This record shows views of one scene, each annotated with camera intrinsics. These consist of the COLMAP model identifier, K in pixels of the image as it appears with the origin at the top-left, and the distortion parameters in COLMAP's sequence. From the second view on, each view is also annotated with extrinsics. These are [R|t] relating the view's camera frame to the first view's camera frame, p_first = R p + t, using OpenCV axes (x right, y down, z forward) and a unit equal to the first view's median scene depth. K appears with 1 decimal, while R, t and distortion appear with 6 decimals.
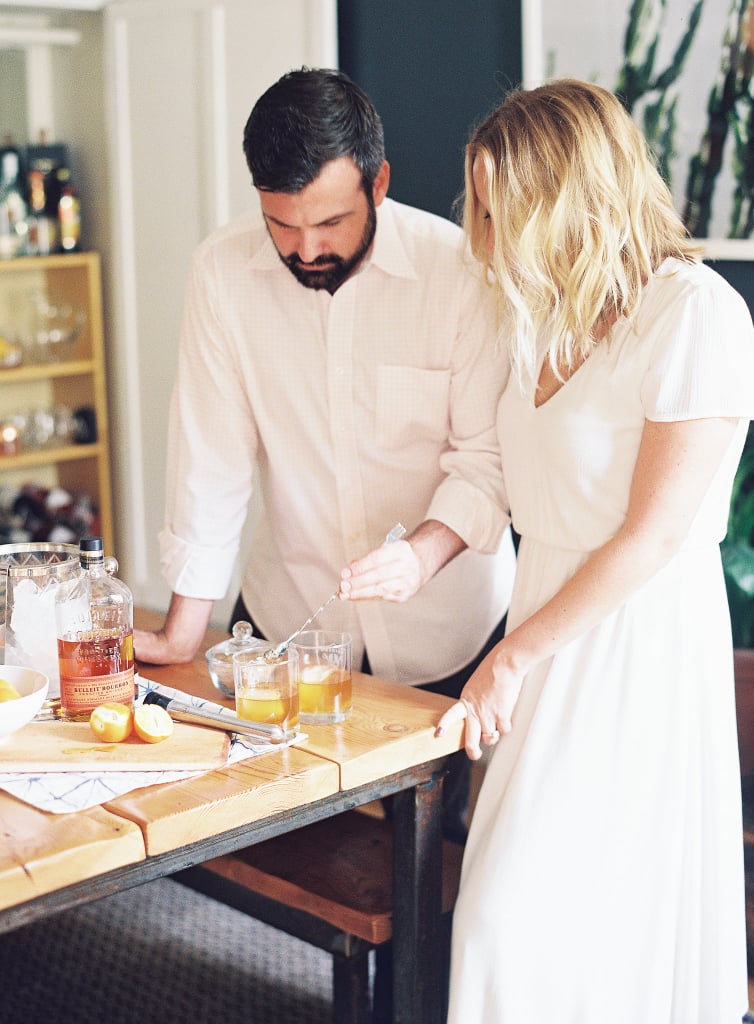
lens RADIAL K [[1600.2, 0, 374.6], [0, 1600.2, 516.7], [0, 0, 1]] dist [-0.118531, 0.000000]
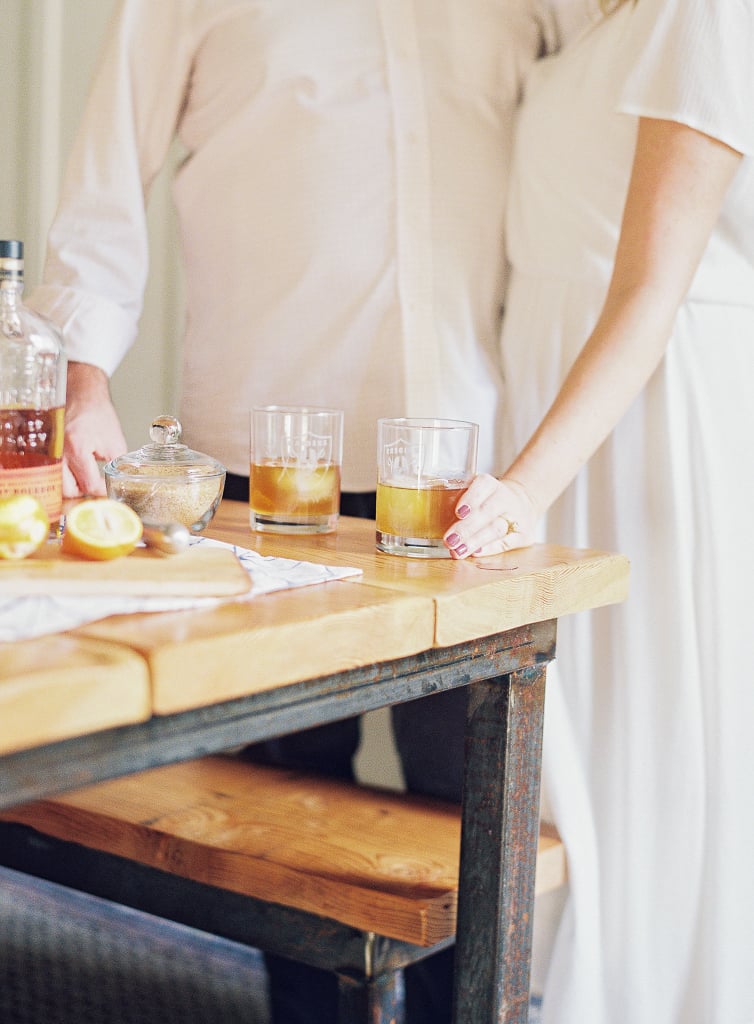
lens RADIAL K [[1816.2, 0, 375.0], [0, 1816.2, 450.3], [0, 0, 1]] dist [-0.129339, 0.000000]
pose [[0.987790, 0.025458, 0.153698, -0.118413], [-0.009249, 0.994401, -0.105266, 0.135511], [-0.155517, 0.102559, 0.982495, 0.263240]]
